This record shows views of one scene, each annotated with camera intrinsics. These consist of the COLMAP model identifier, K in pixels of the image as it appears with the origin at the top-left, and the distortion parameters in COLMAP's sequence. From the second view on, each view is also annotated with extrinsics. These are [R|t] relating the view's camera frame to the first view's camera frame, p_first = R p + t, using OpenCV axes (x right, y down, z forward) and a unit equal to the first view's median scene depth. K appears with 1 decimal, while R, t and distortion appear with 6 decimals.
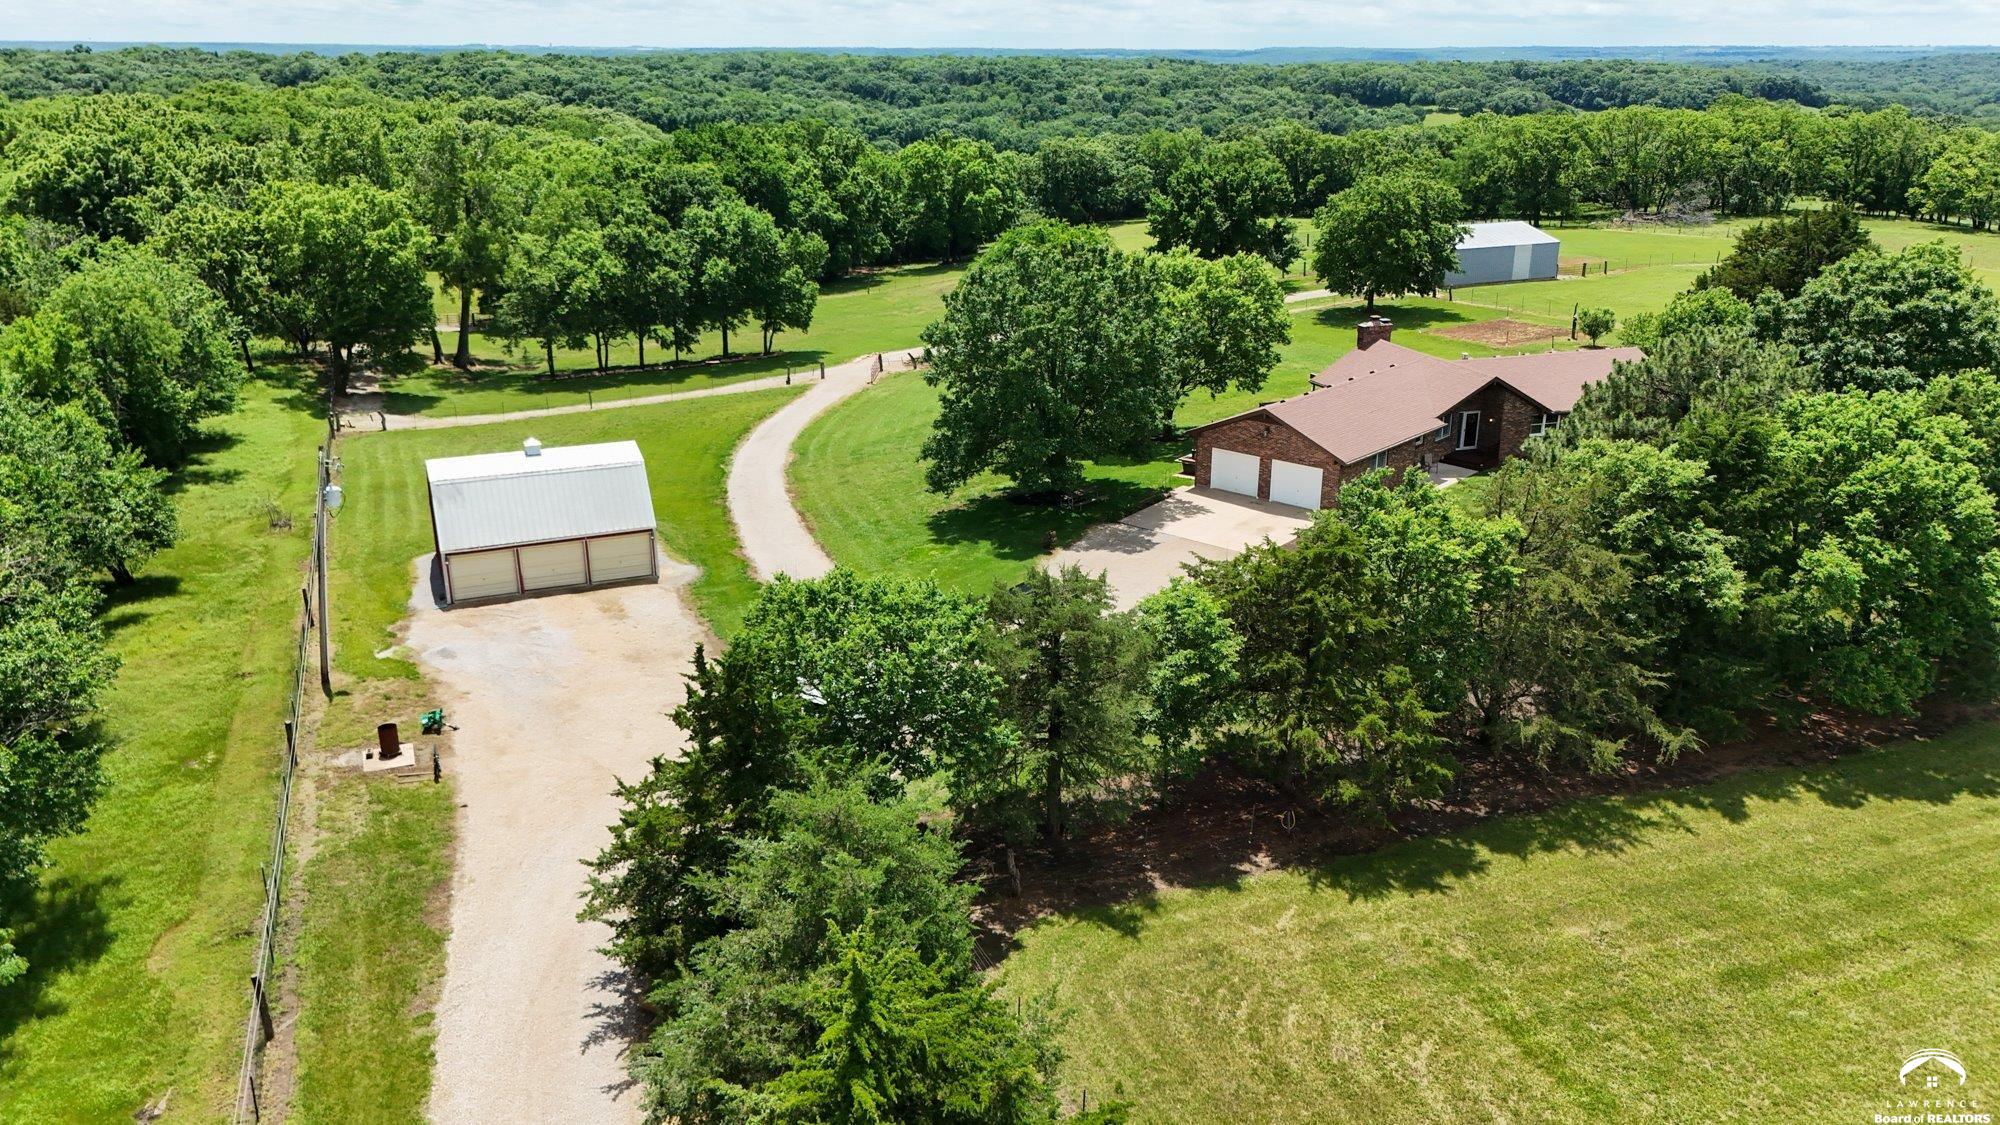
lens RADIAL K [[1454.2, 0, 1000.0], [0, 1454.2, 562.5], [0, 0, 1]] dist [0.040431, -0.036753]
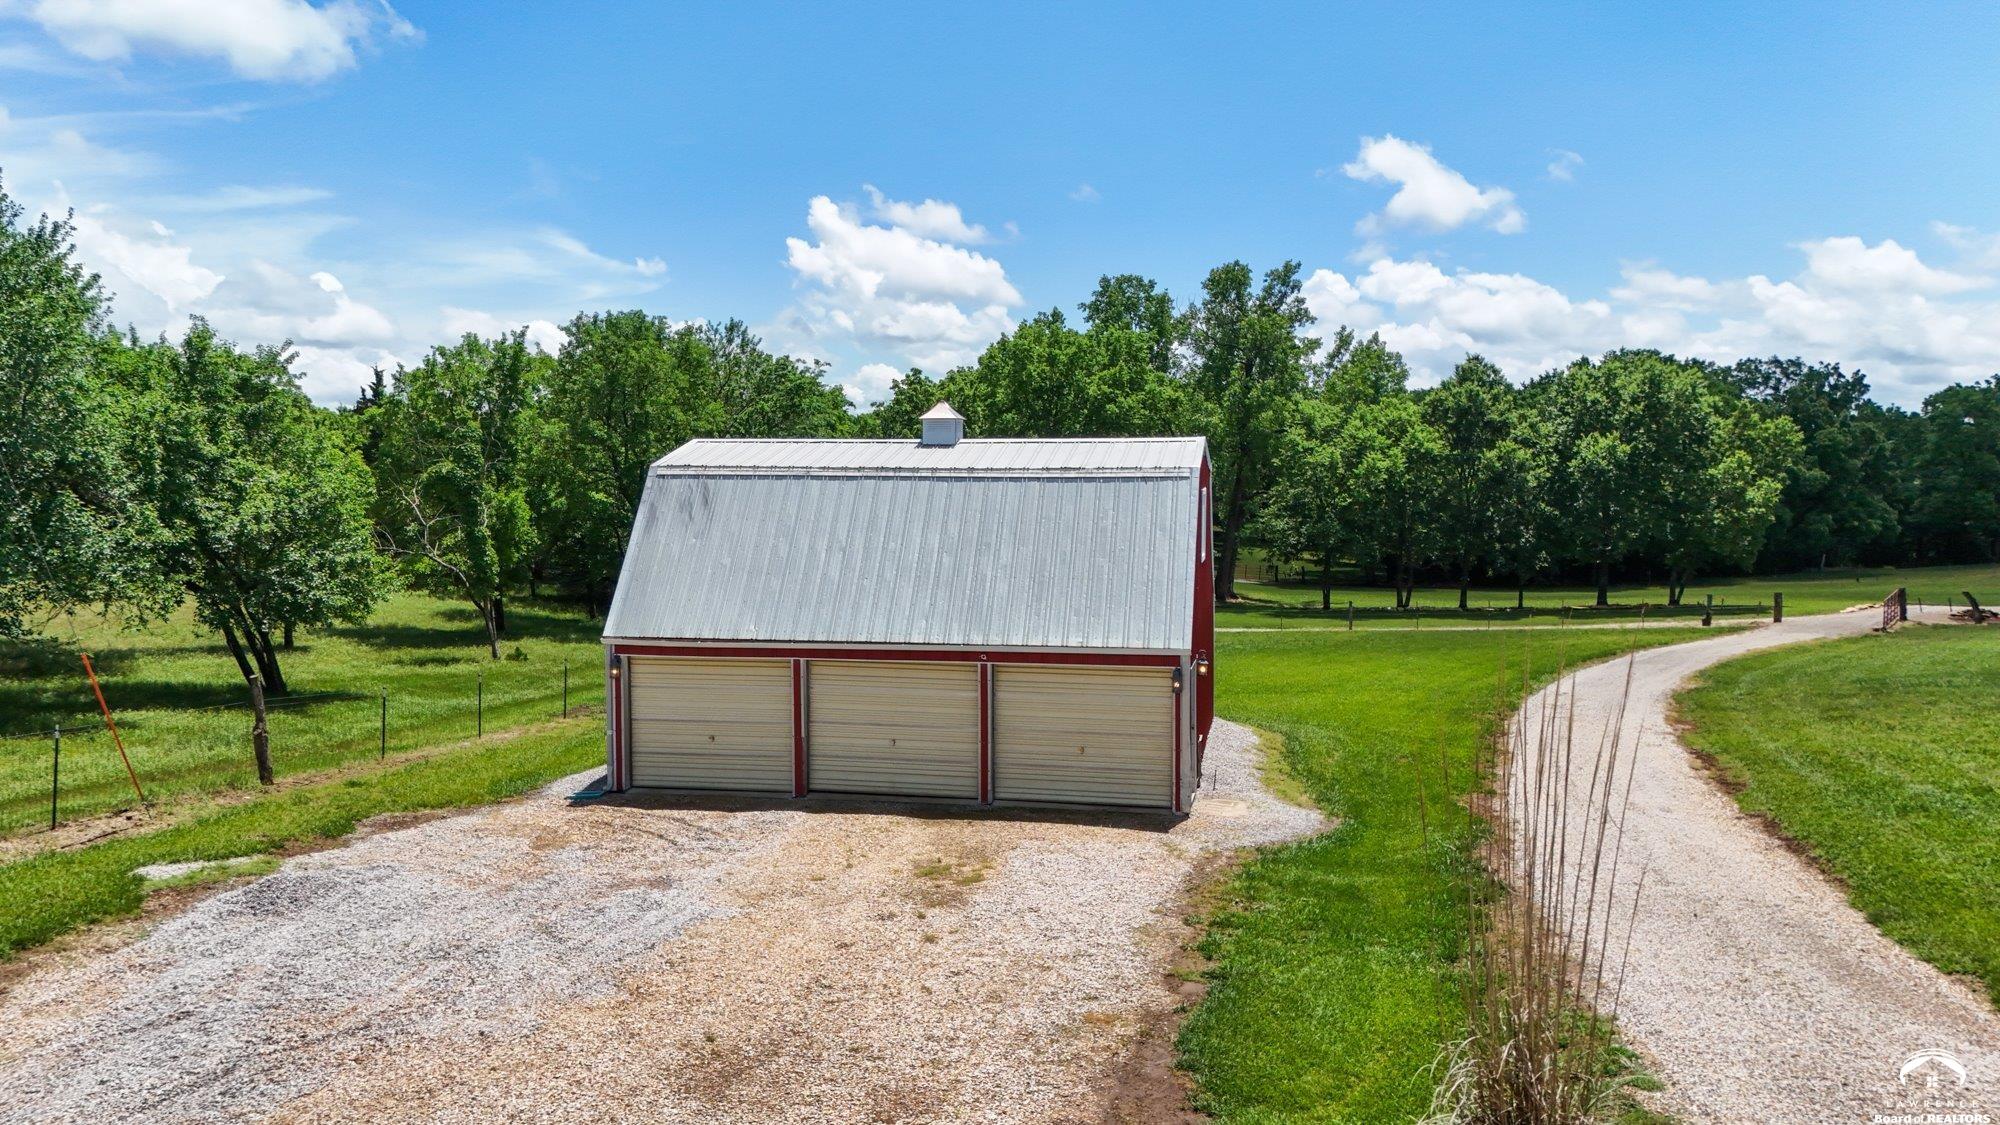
lens RADIAL K [[1454.2, 0, 1000.0], [0, 1454.2, 562.5], [0, 0, 1]] dist [0.040431, -0.036753]
pose [[0.821592, 0.035845, -0.568948, -0.047860], [-0.179519, 0.963513, -0.198531, 0.015352], [0.541073, 0.265249, 0.798049, 0.386332]]
